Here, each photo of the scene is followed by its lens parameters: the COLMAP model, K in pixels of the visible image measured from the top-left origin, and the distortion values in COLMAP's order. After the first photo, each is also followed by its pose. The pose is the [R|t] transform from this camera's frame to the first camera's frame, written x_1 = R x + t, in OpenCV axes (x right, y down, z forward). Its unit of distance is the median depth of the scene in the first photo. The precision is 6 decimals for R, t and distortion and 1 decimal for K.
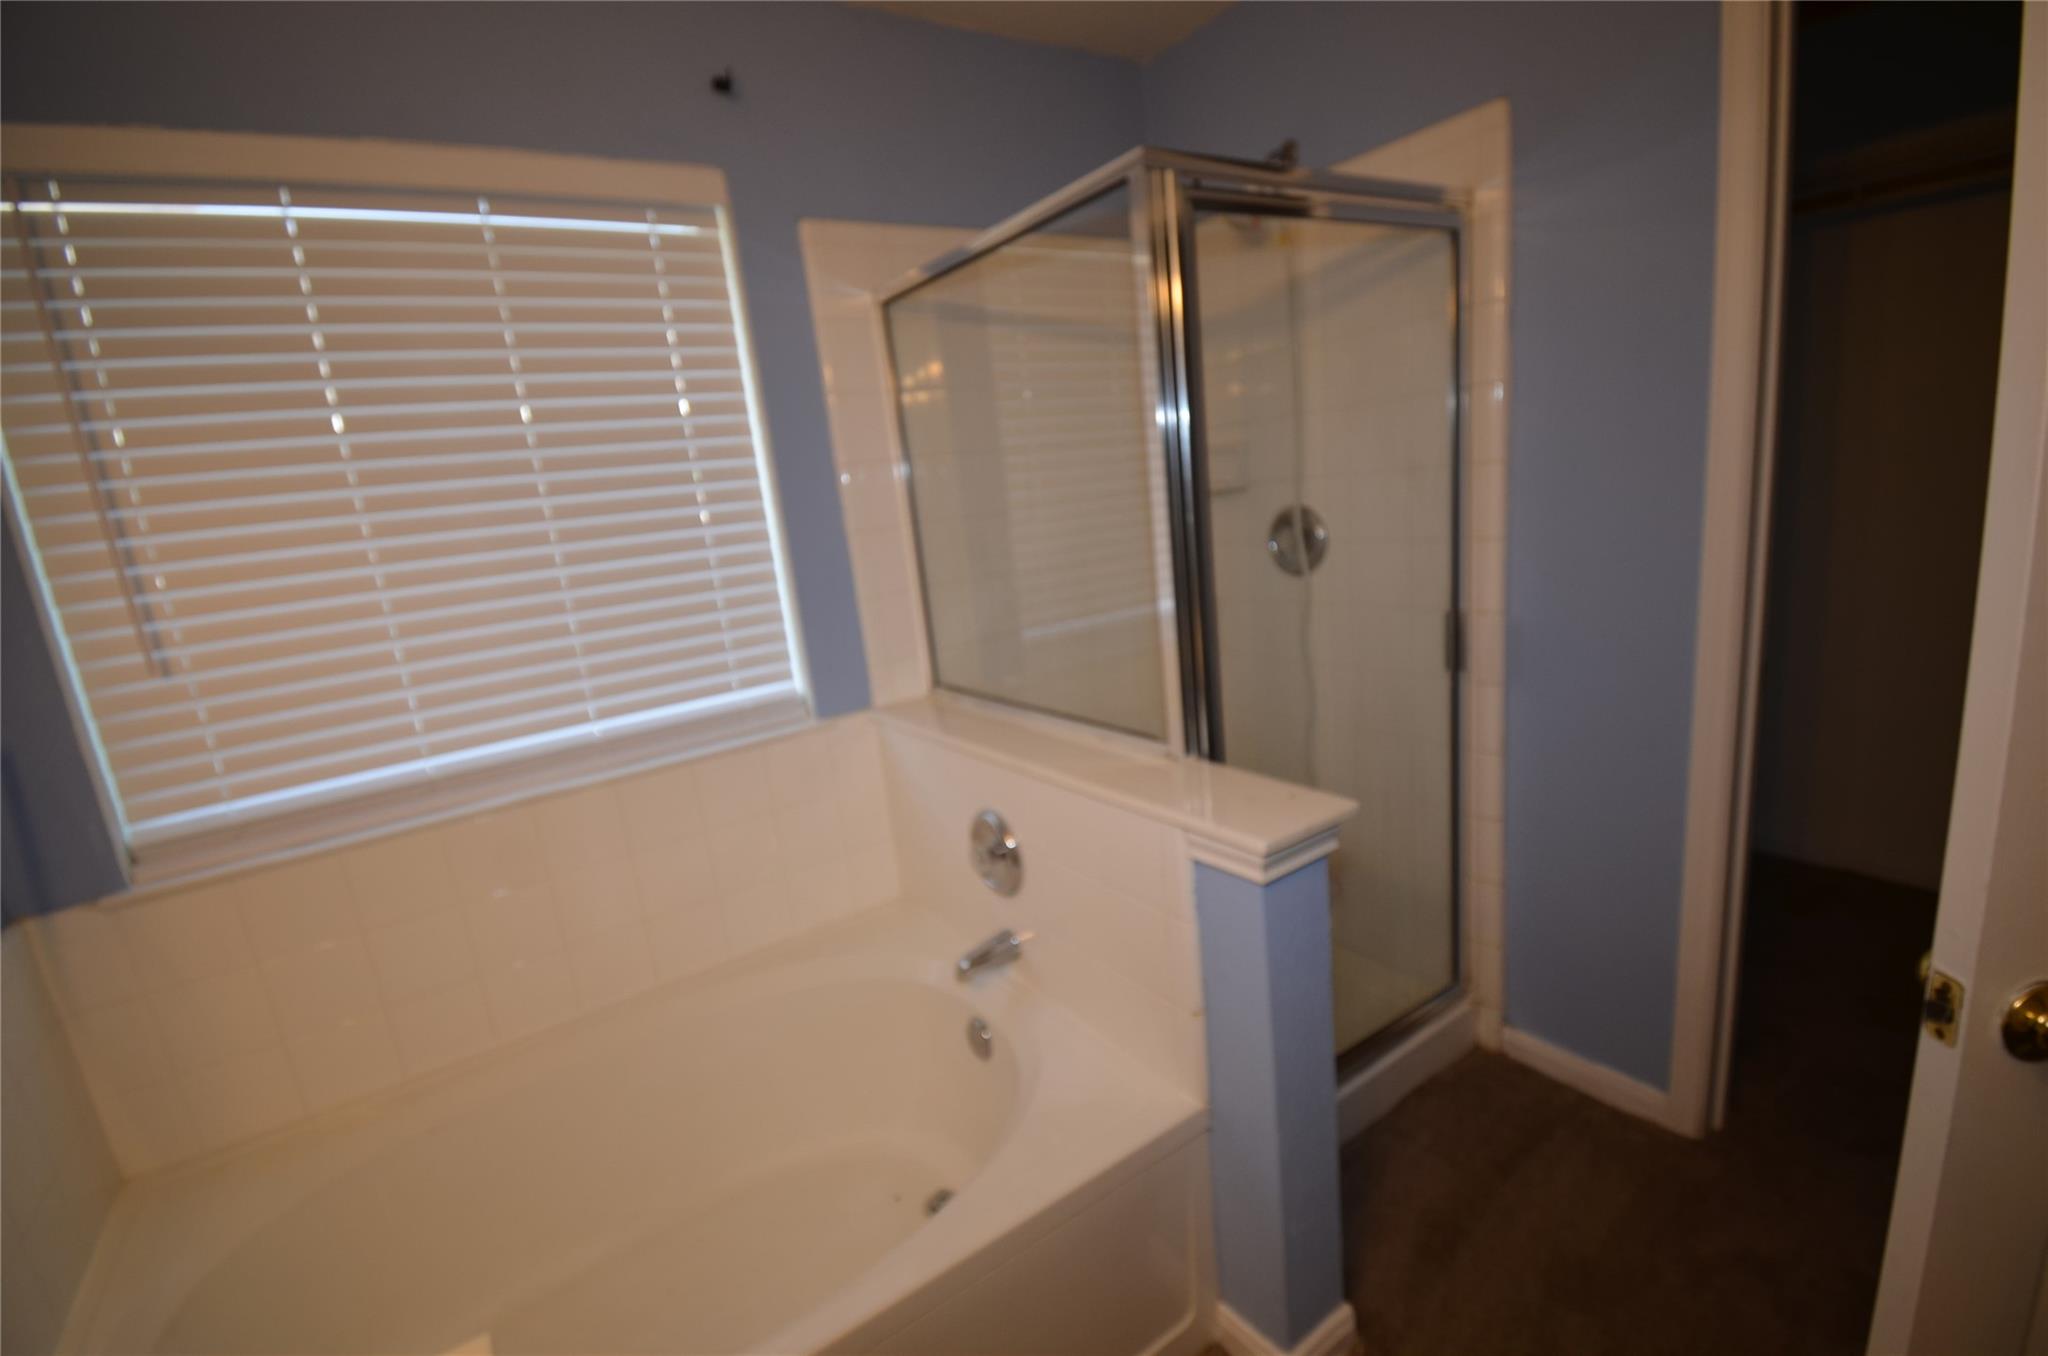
lens RADIAL K [[918.8, 0, 1018.2], [0, 918.8, 696.0], [0, 0, 1]] dist [-0.000268, -0.000031]
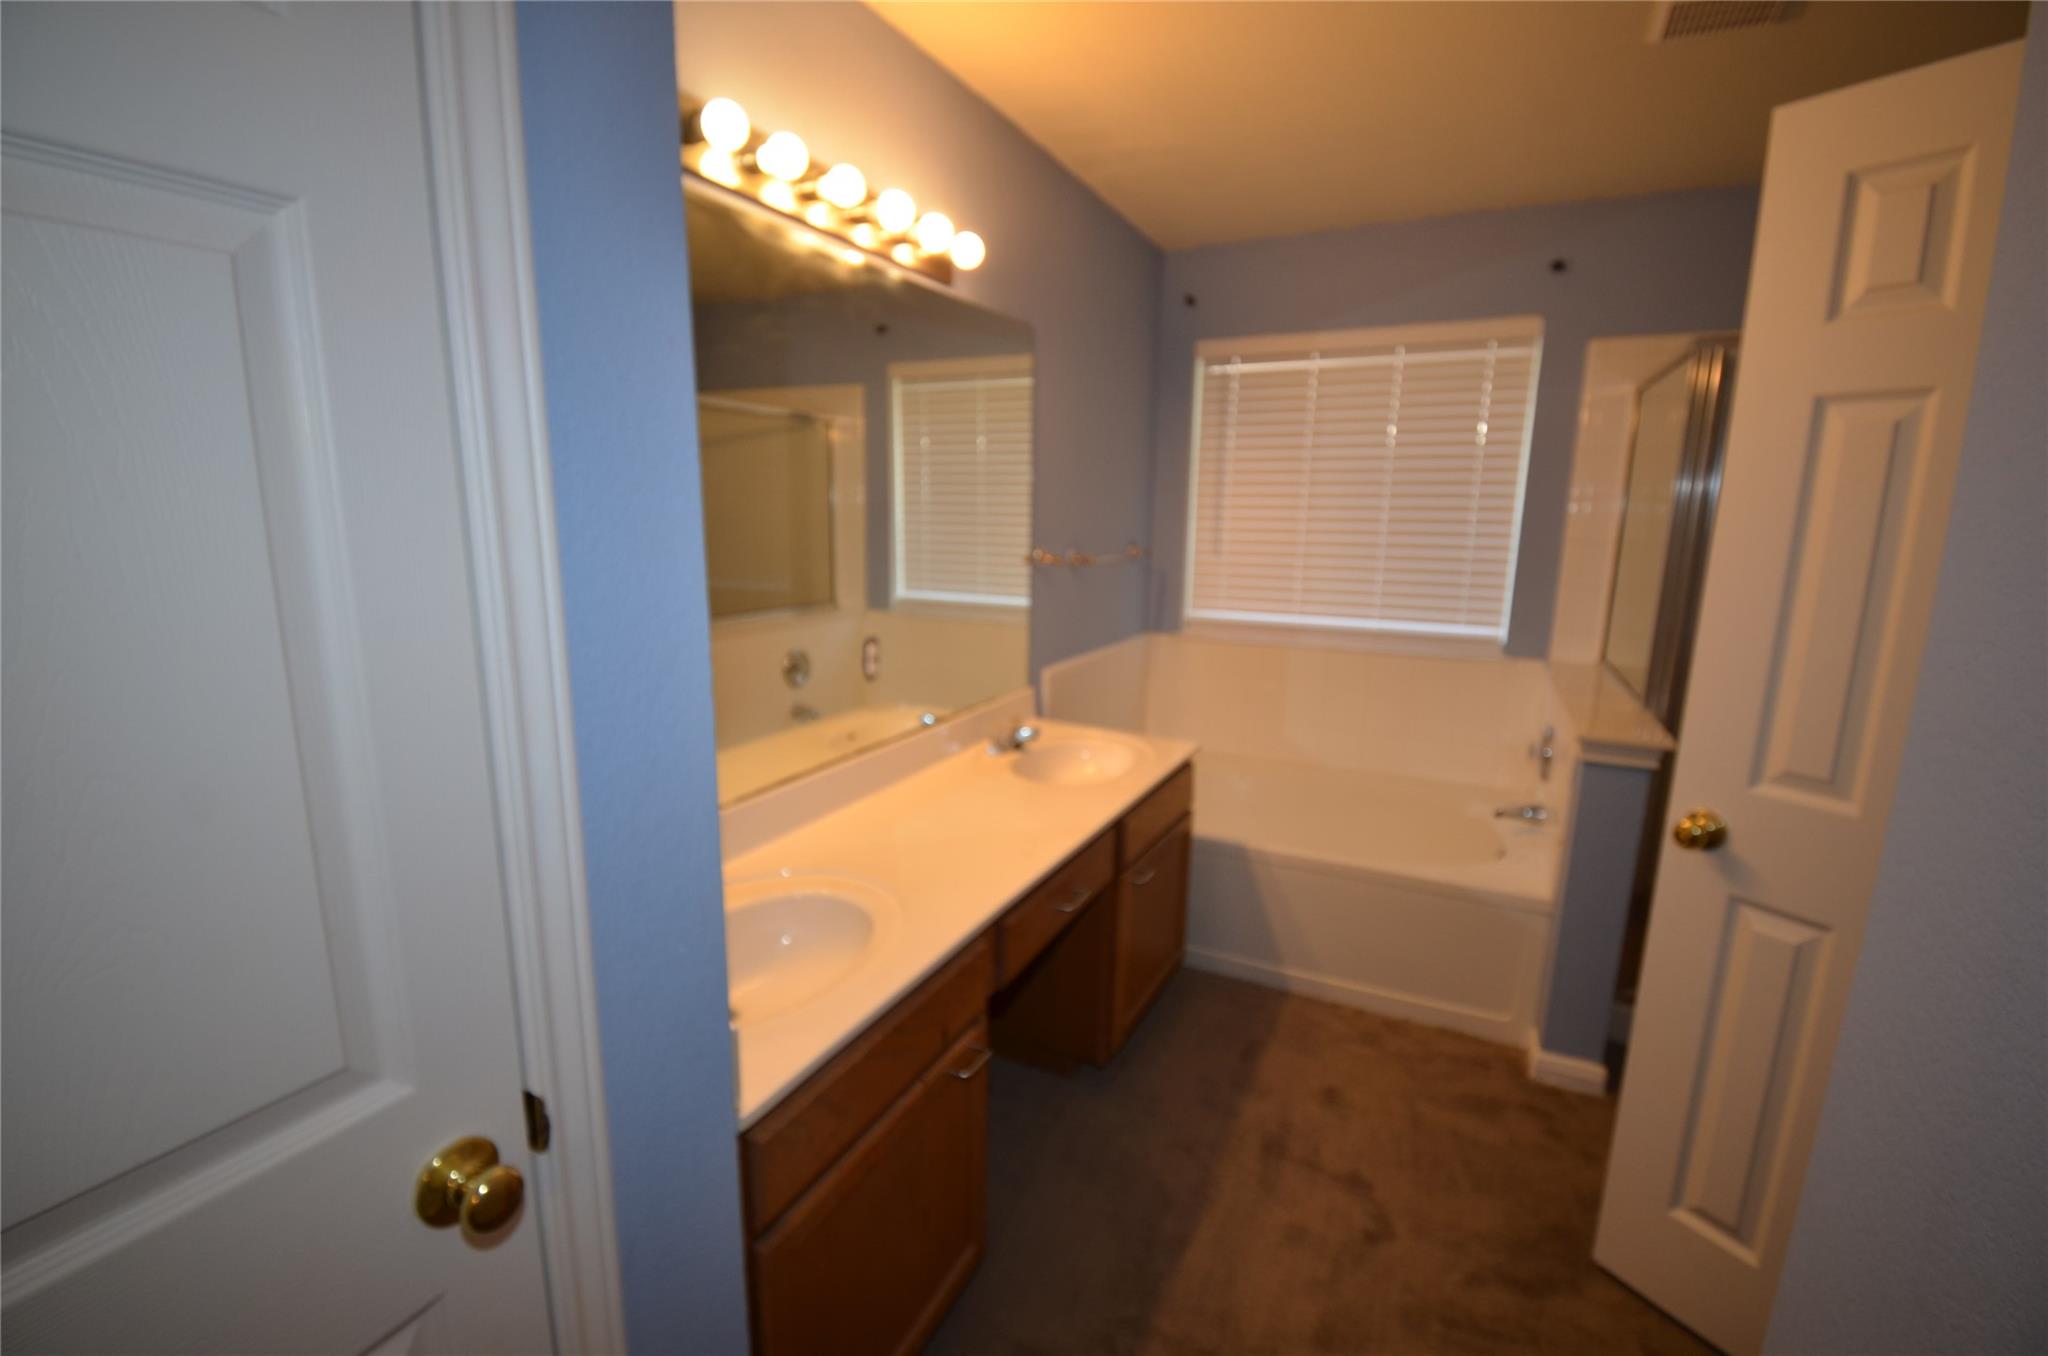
lens RADIAL K [[918.8, 0, 1018.2], [0, 918.8, 696.0], [0, 0, 1]] dist [-0.000268, -0.000031]
pose [[0.470245, 0.288224, -0.834144, 0.791471], [-0.260850, 0.948331, 0.180626, 0.024917], [0.843105, 0.132647, 0.521131, -0.558895]]
